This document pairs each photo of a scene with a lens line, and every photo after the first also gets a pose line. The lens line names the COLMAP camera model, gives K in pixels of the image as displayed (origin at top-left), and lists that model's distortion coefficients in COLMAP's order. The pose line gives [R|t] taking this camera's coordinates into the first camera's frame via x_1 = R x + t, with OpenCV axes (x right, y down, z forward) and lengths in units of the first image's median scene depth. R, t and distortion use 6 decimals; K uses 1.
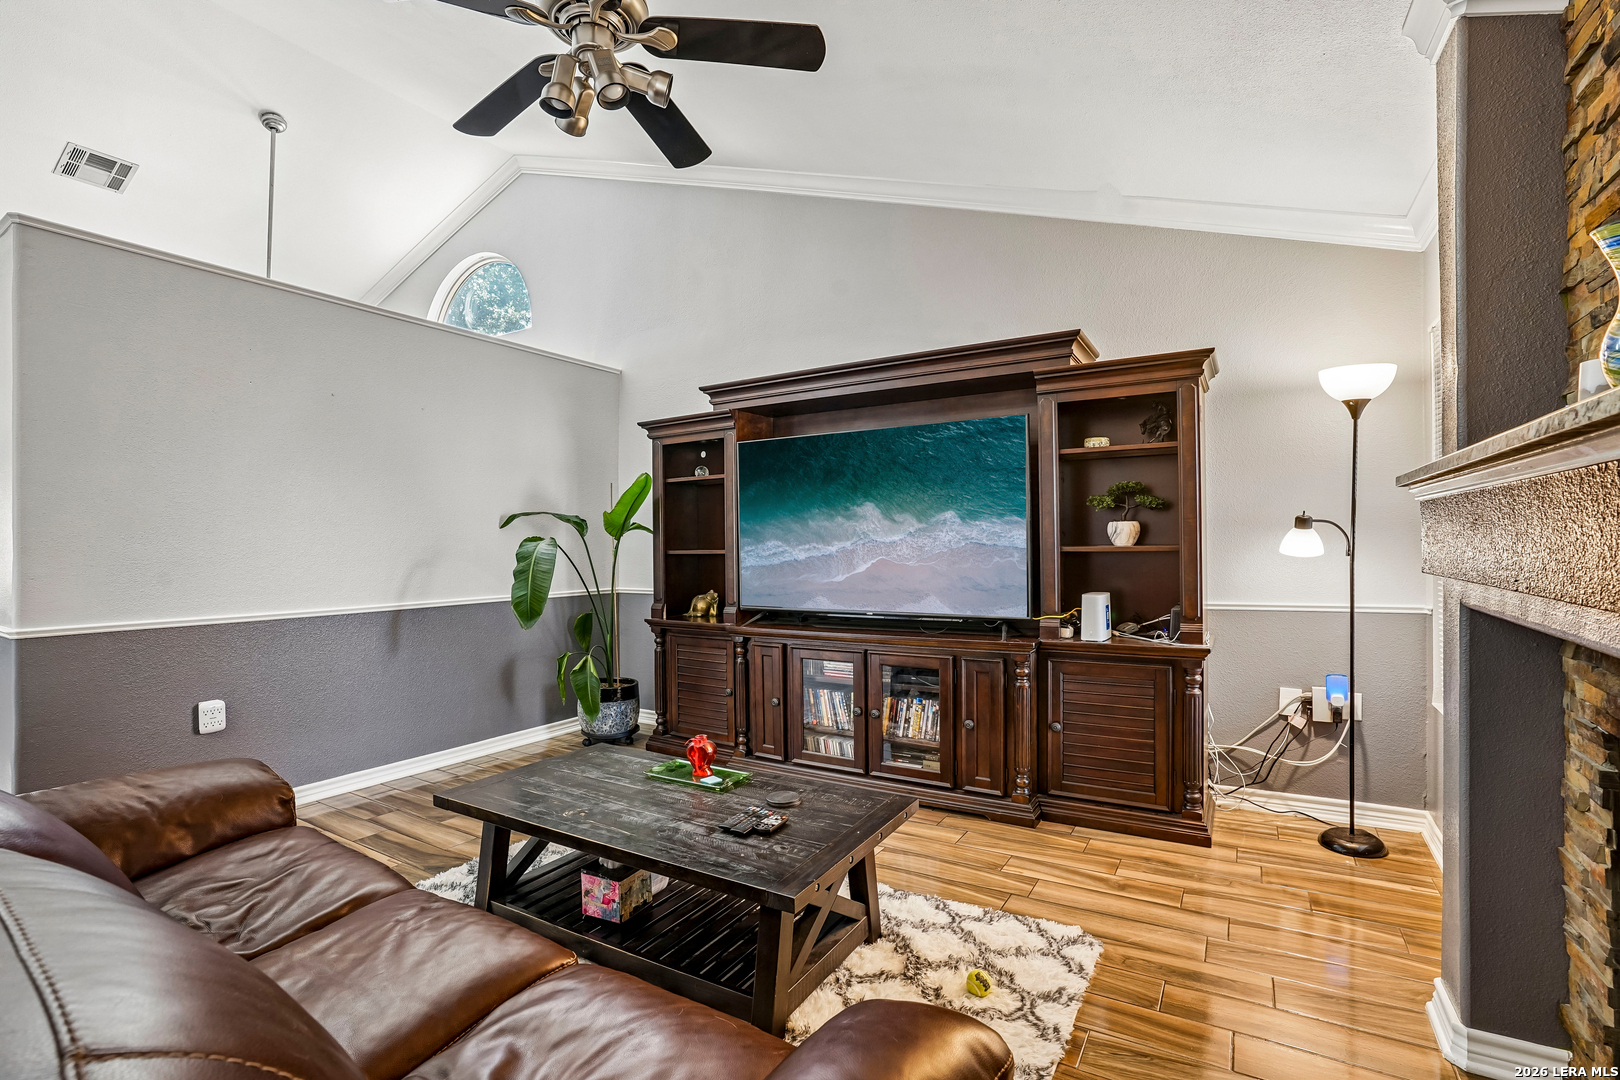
lens RADIAL K [[747.7, 0, 808.6], [0, 747.7, 537.2], [0, 0, 1]] dist [-0.074993, 0.030253]
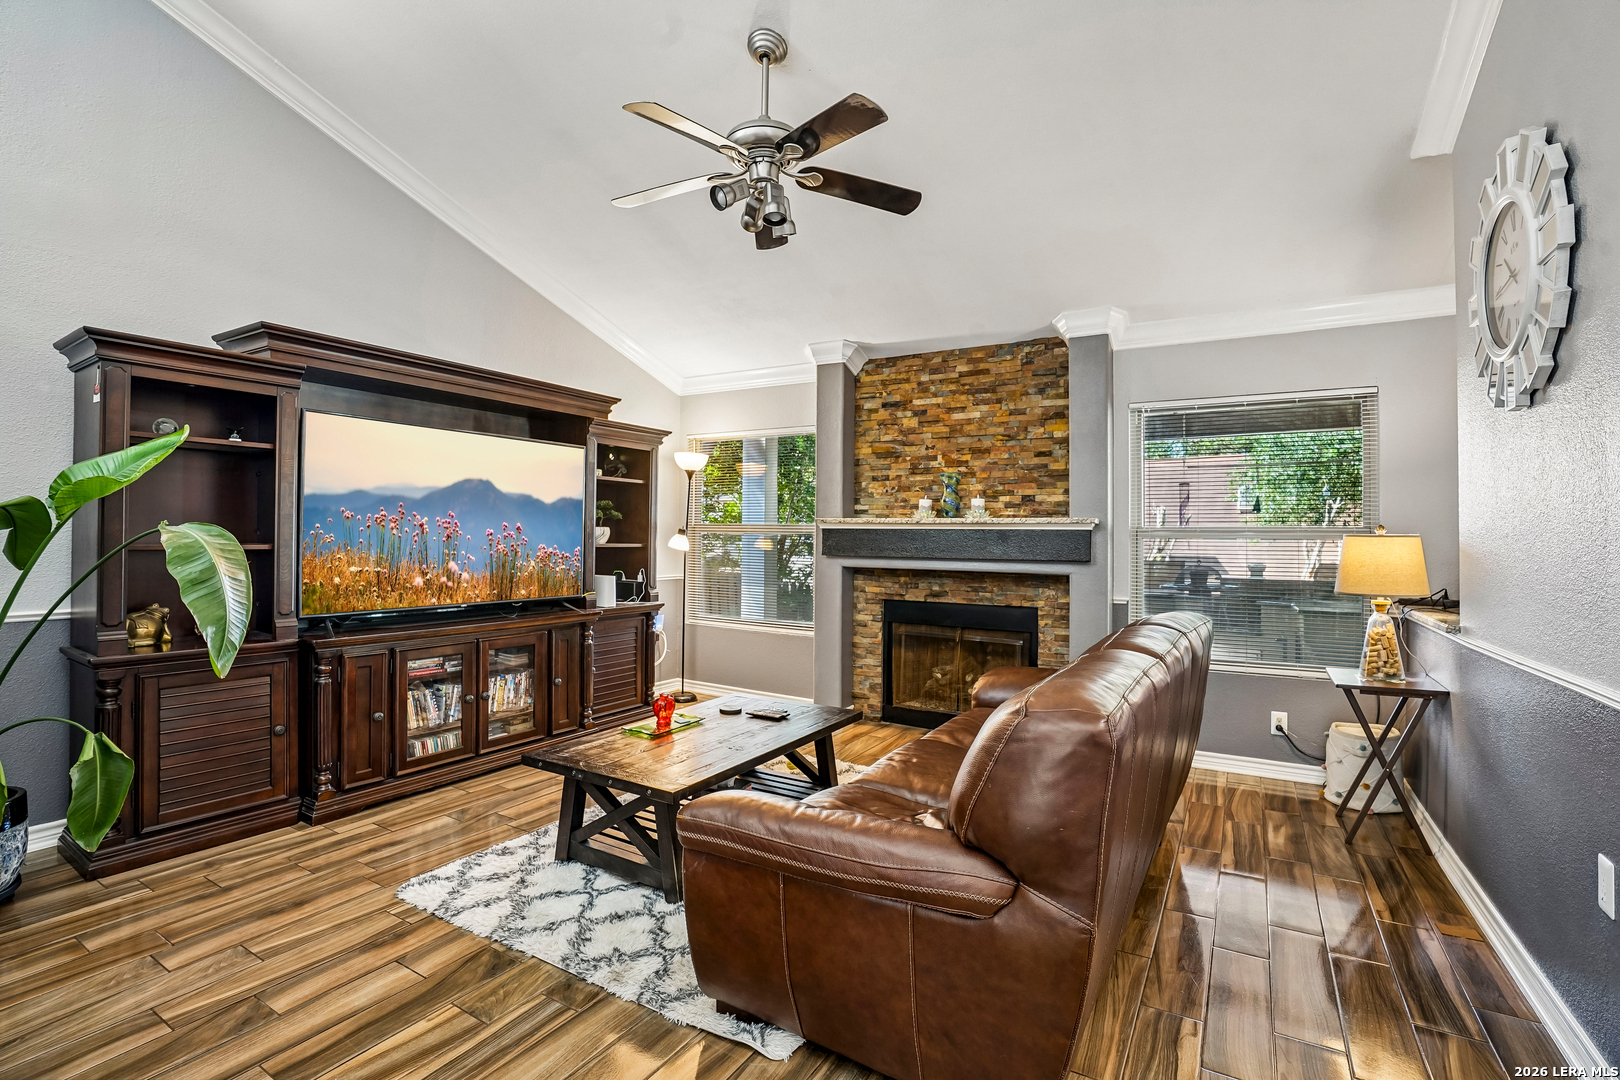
lens RADIAL K [[747.7, 0, 808.6], [0, 747.7, 537.2], [0, 0, 1]] dist [-0.074993, 0.030253]
pose [[-0.007608, 0.013273, 0.999883, -1.074405], [-0.019335, 0.999723, -0.013418, 0.010754], [-0.999784, -0.019435, -0.007349, 0.583233]]
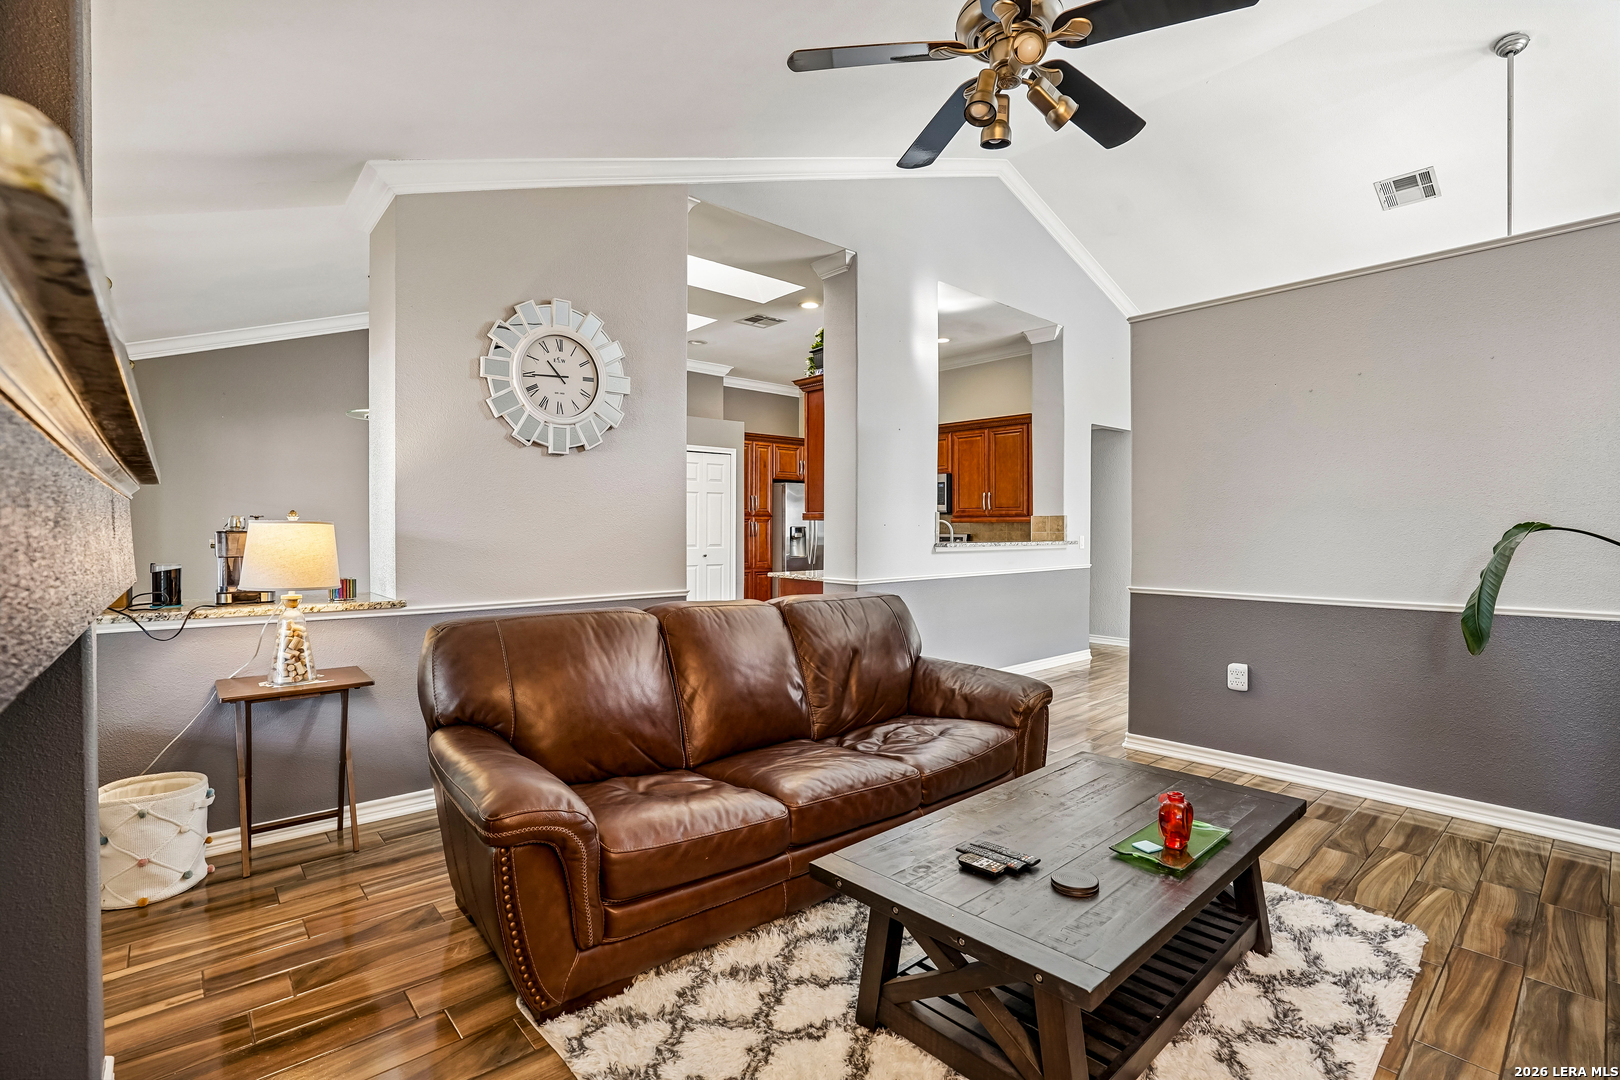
lens RADIAL K [[747.7, 0, 808.6], [0, 747.7, 537.2], [0, 0, 1]] dist [-0.074993, 0.030253]
pose [[-0.292860, 0.015565, -0.956029, 0.507275], [0.011250, 0.999854, 0.012832, -0.005144], [0.956089, -0.006998, -0.292992, 0.653341]]
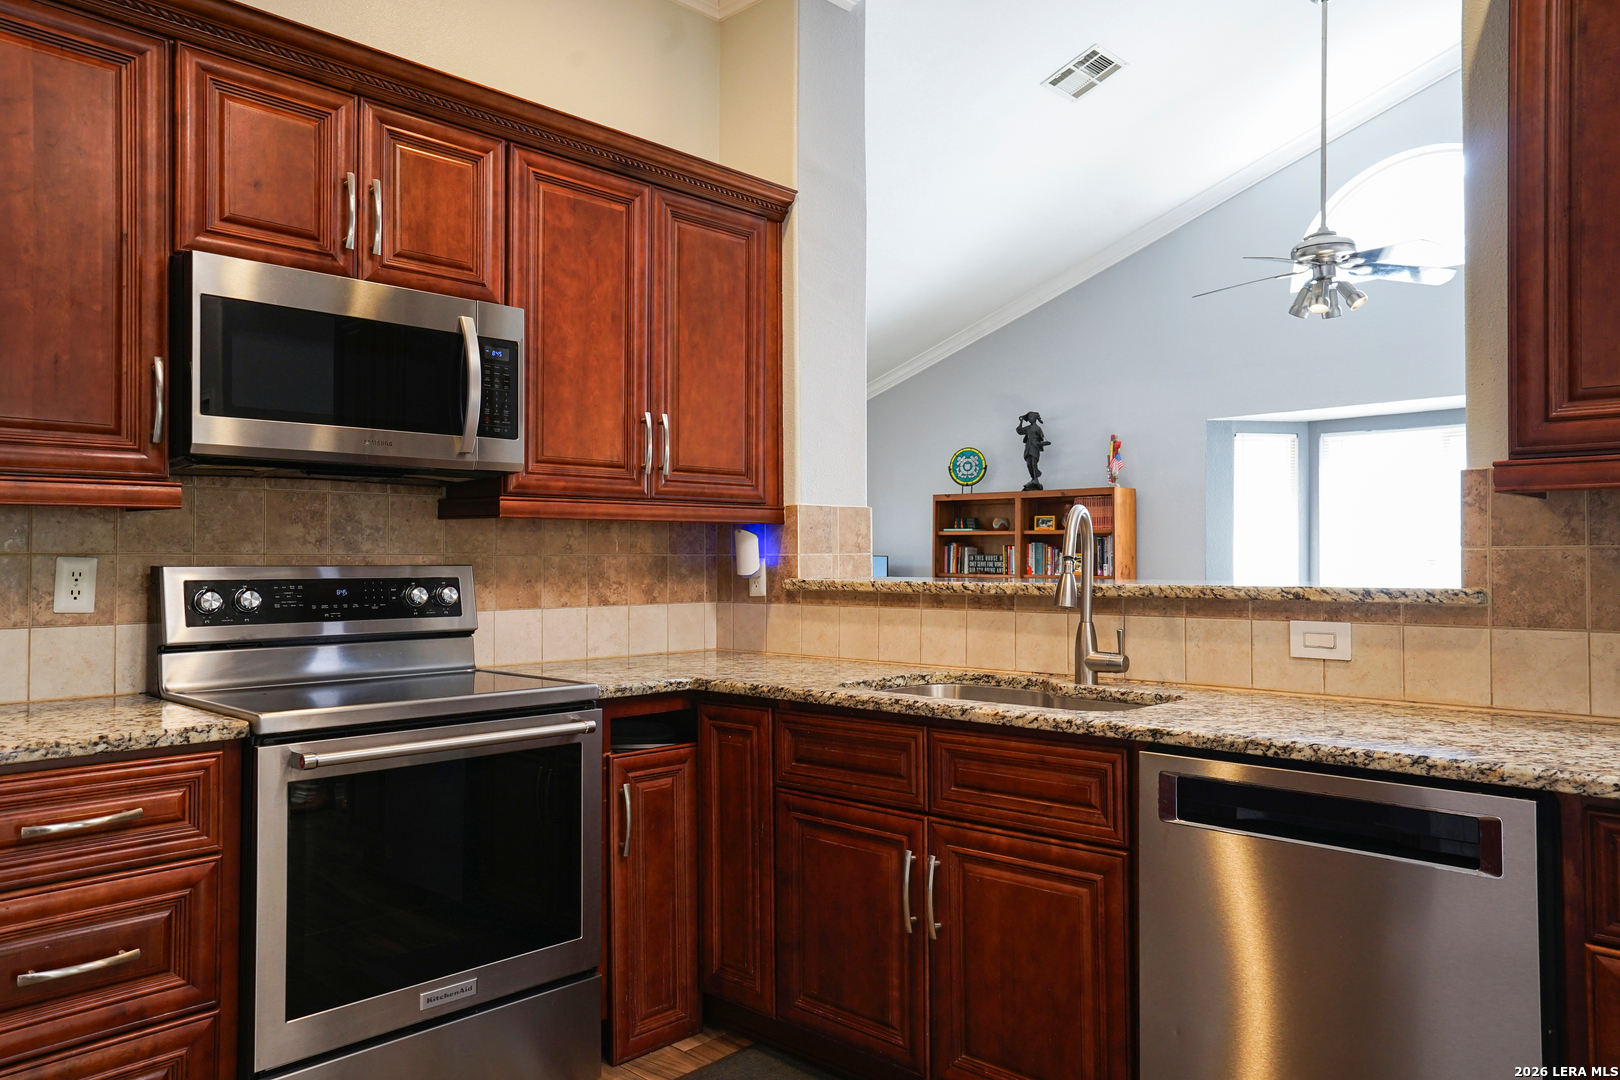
lens RADIAL K [[1131.6, 0, 810.0], [0, 1131.6, 540.0], [0, 0, 1]] dist [-0.012808, 0.041746]
pose [[0.976247, -0.002568, -0.216647, -1.533082], [0.001955, 0.999993, -0.003047, 0.006293], [0.216653, 0.002551, 0.976245, -0.425506]]
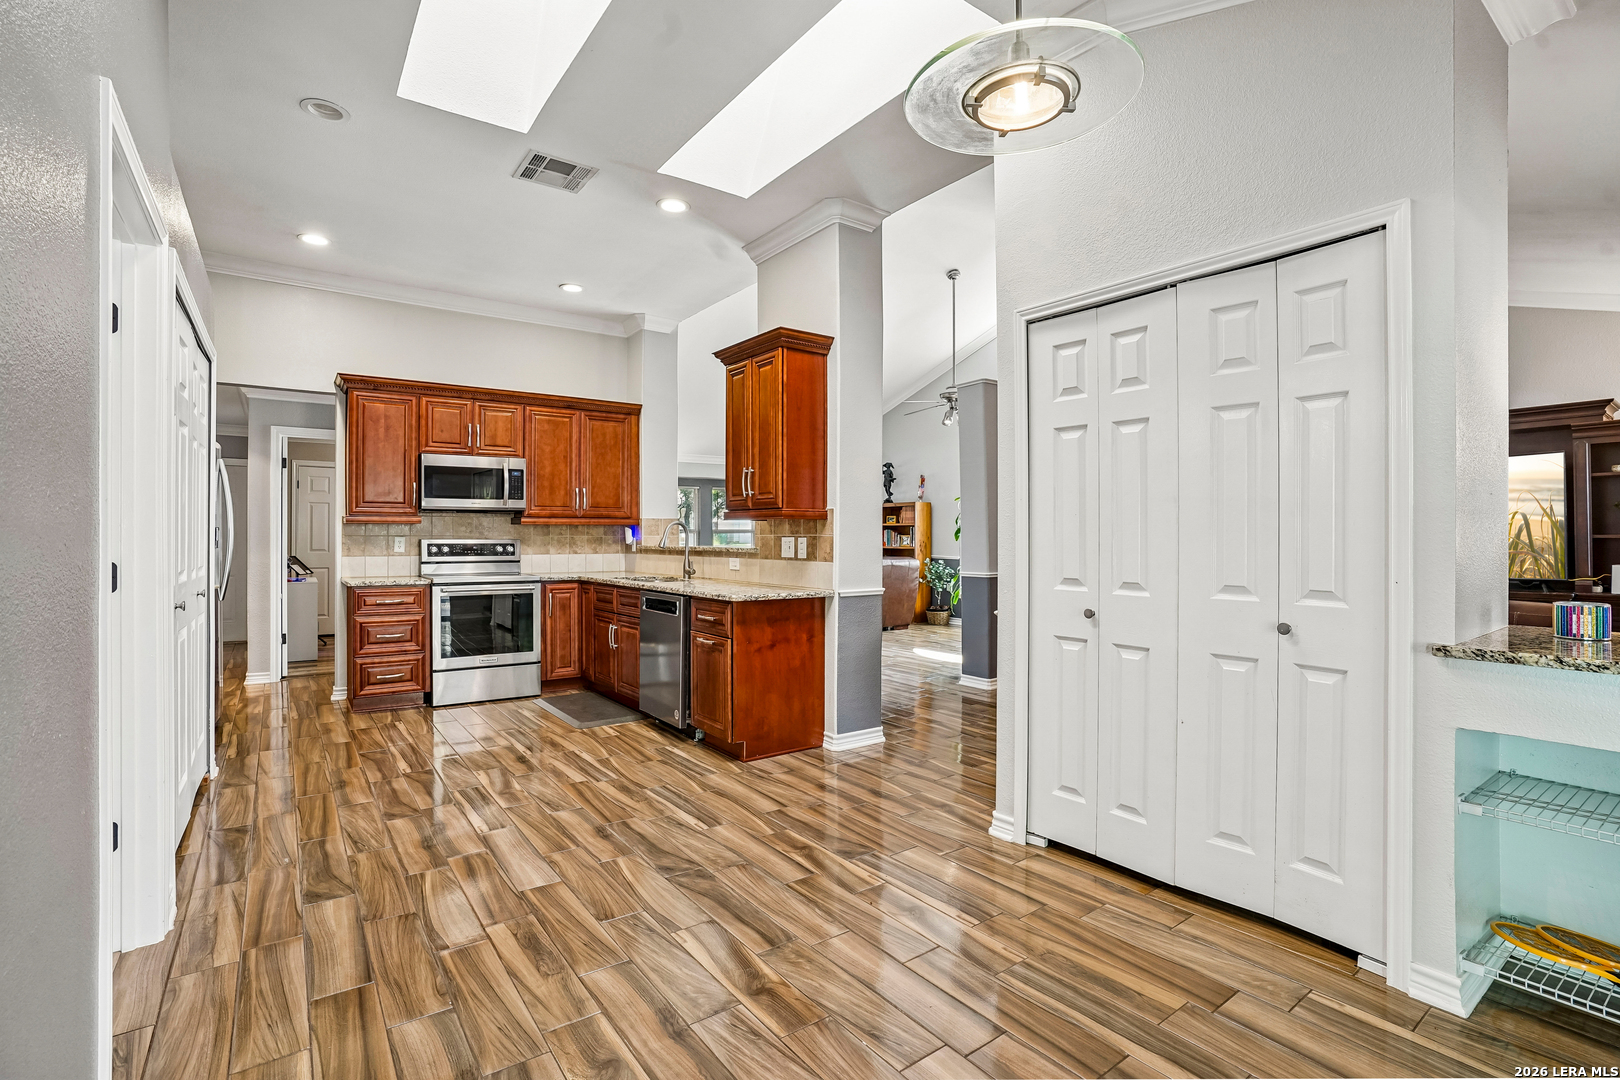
lens RADIAL K [[747.7, 0, 808.6], [0, 747.7, 537.2], [0, 0, 1]] dist [-0.074993, 0.030253]
pose [[0.923084, 0.004501, -0.384571, -0.603102], [0.000921, 0.999903, 0.013914, -0.007611], [0.384596, -0.013198, 0.922990, -1.029595]]
